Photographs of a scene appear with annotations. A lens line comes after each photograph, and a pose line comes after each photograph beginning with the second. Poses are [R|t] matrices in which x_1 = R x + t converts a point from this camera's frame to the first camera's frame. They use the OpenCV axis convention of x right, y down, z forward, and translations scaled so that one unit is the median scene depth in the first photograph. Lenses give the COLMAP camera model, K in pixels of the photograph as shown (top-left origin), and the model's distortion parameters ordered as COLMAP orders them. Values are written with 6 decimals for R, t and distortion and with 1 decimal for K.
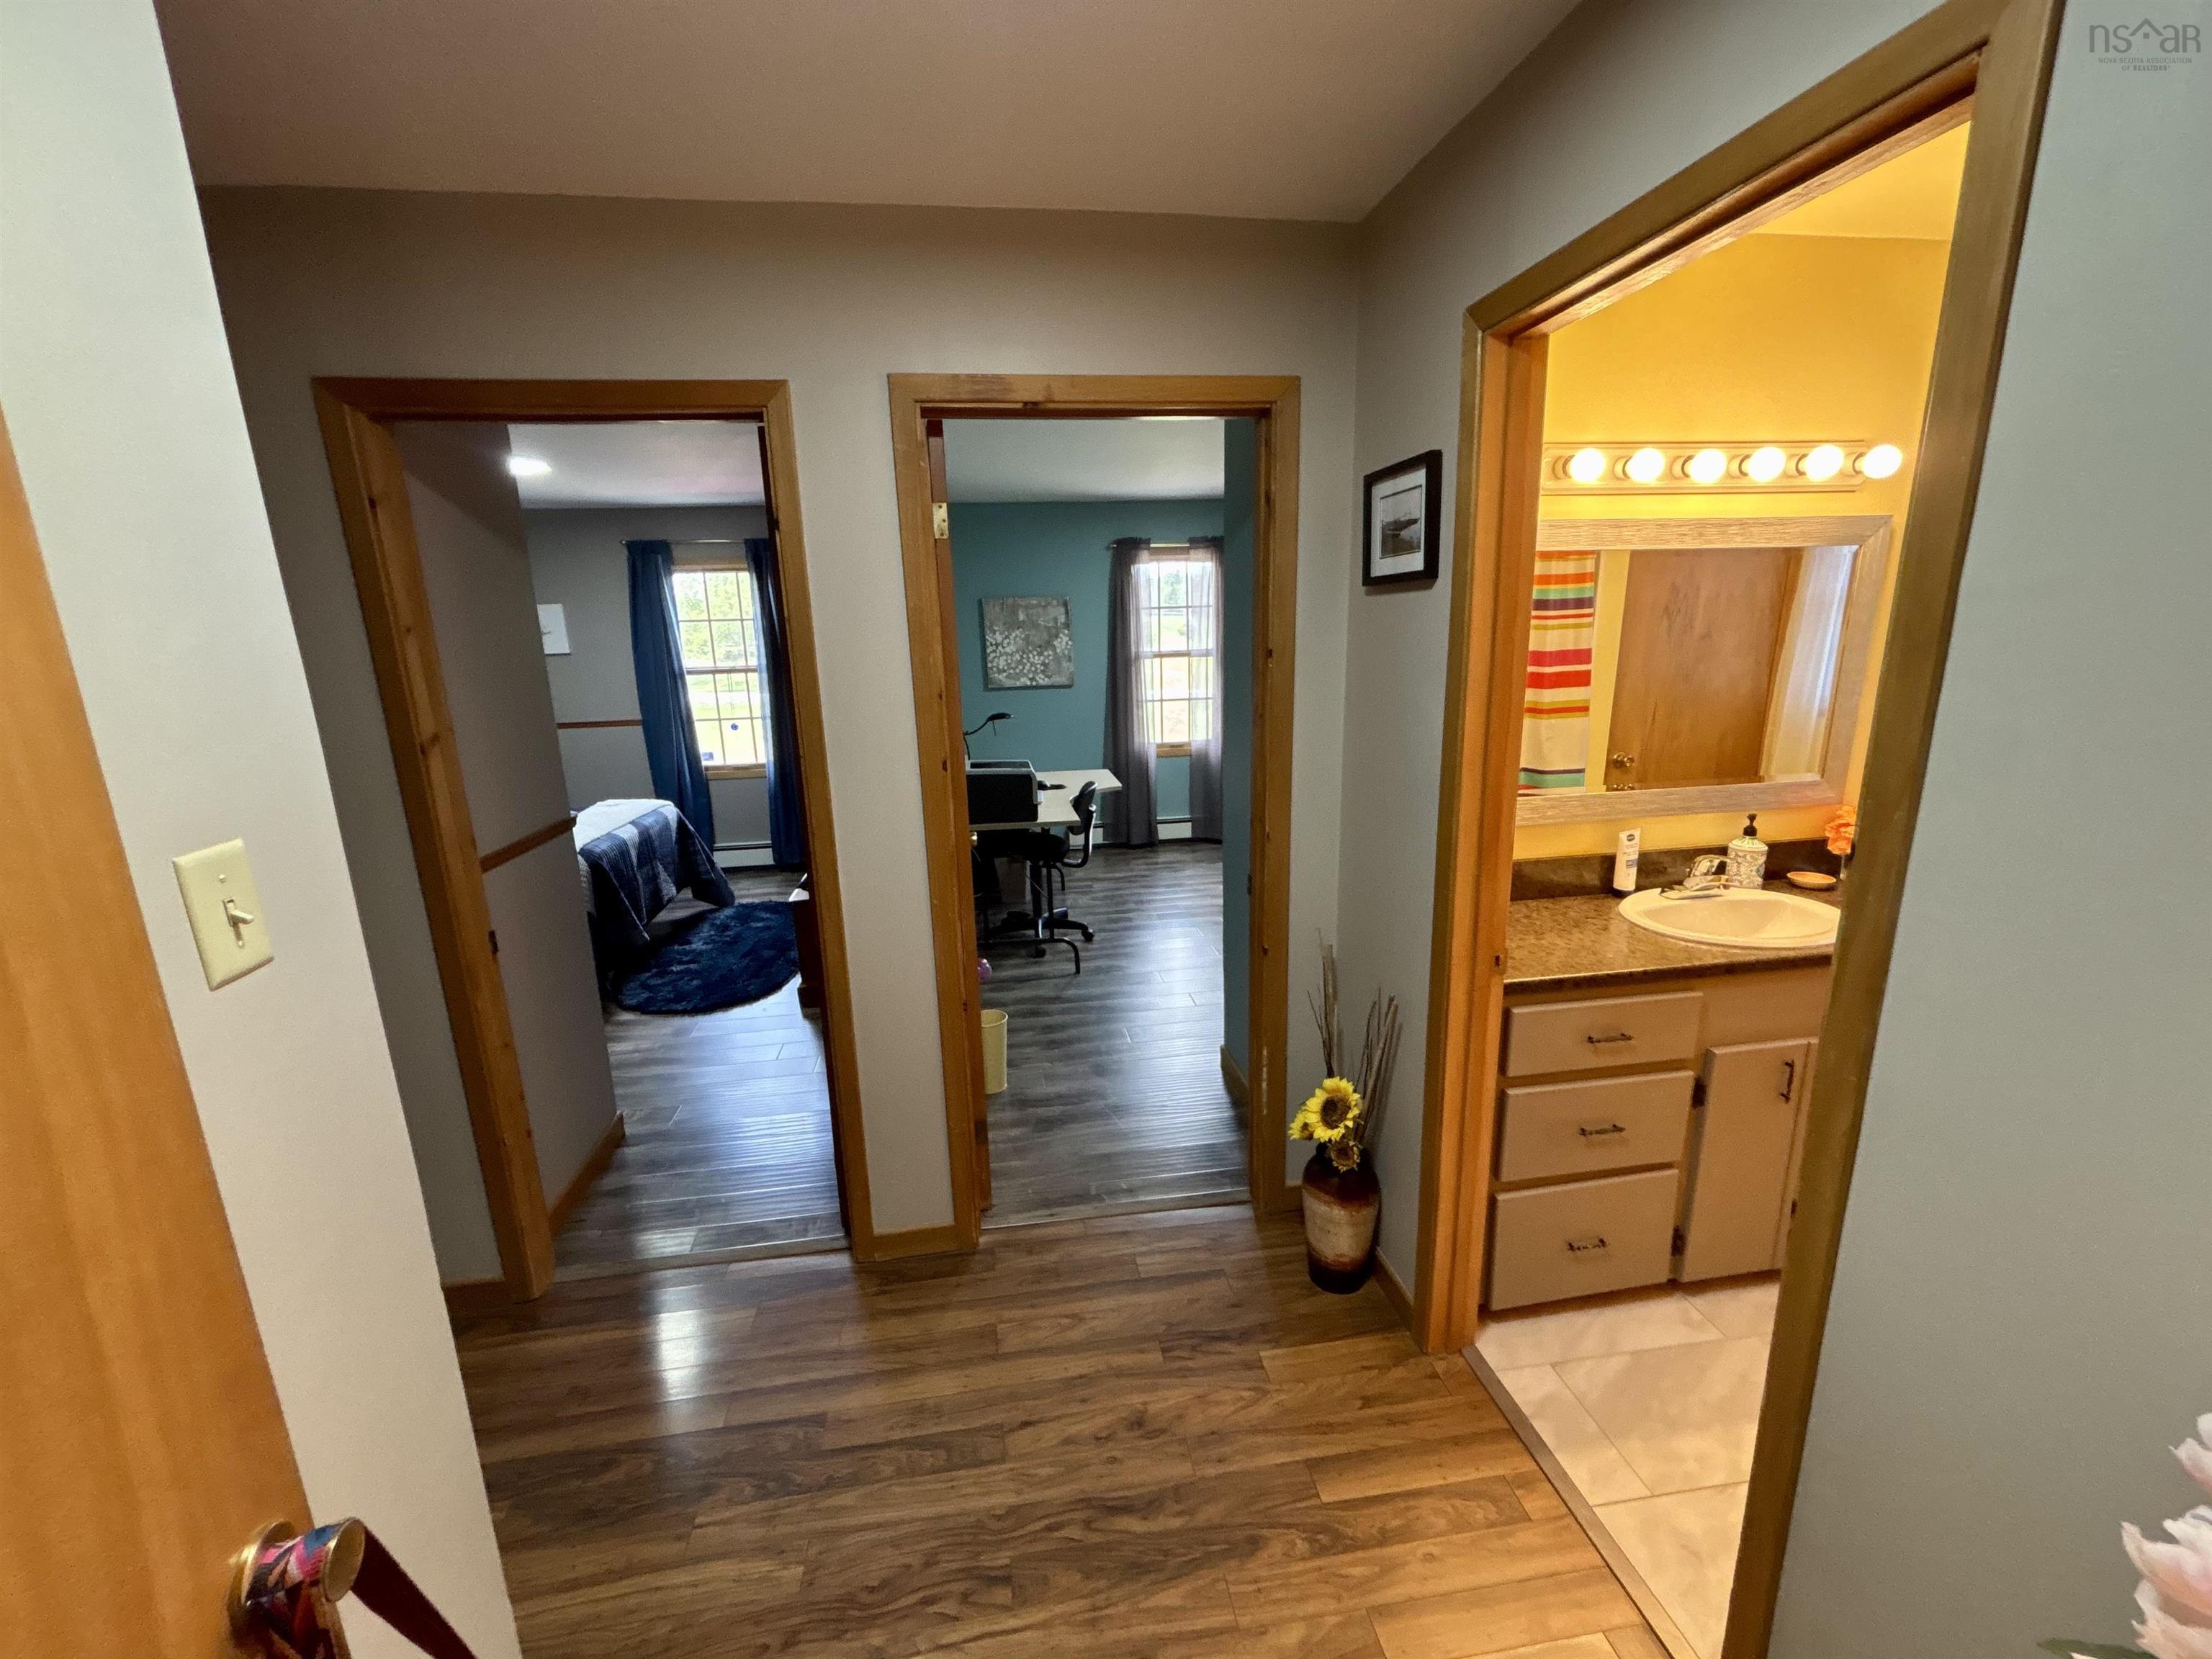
lens RADIAL K [[889.8, 0, 1101.9], [0, 889.8, 840.9], [0, 0, 1]] dist [0.001500, -0.000341]
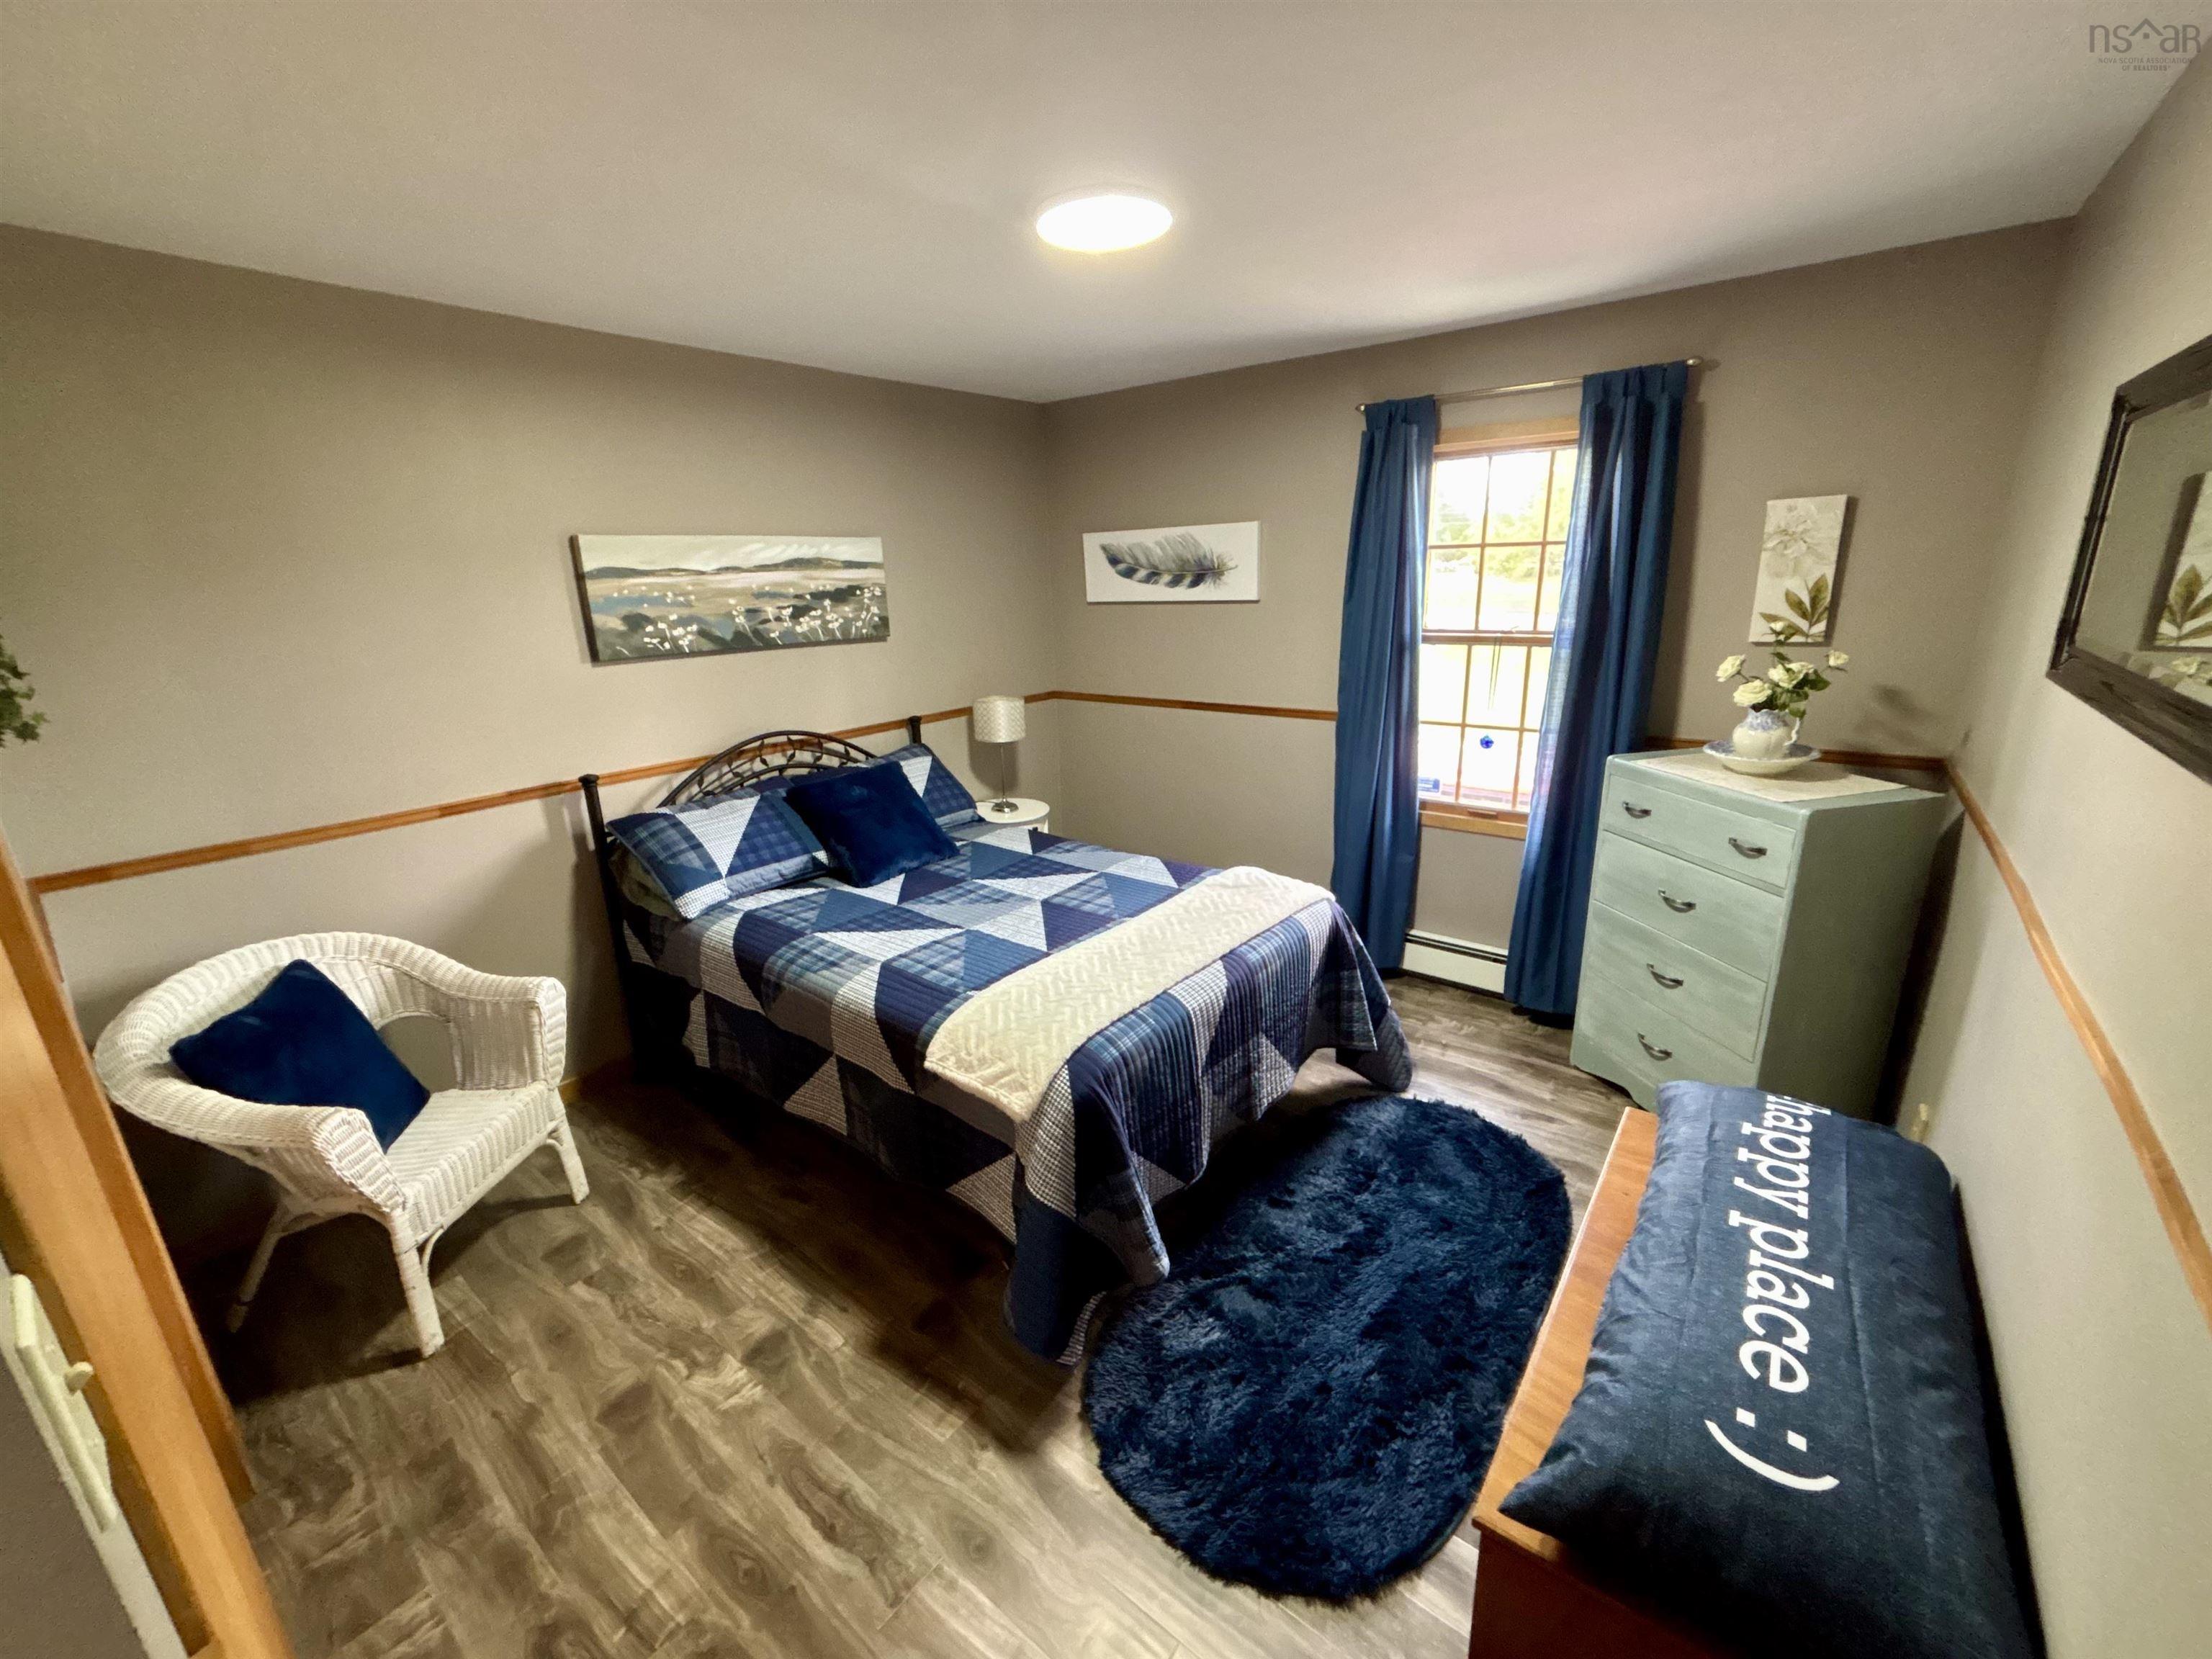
lens RADIAL K [[889.8, 0, 1101.9], [0, 889.8, 825.2], [0, 0, 1]] dist [0.001500, -0.000341]
pose [[0.680975, 0.210312, -0.701457, -0.183993], [-0.156591, 0.977537, 0.141067, -0.121490], [0.715368, 0.013779, 0.698612, 0.462406]]
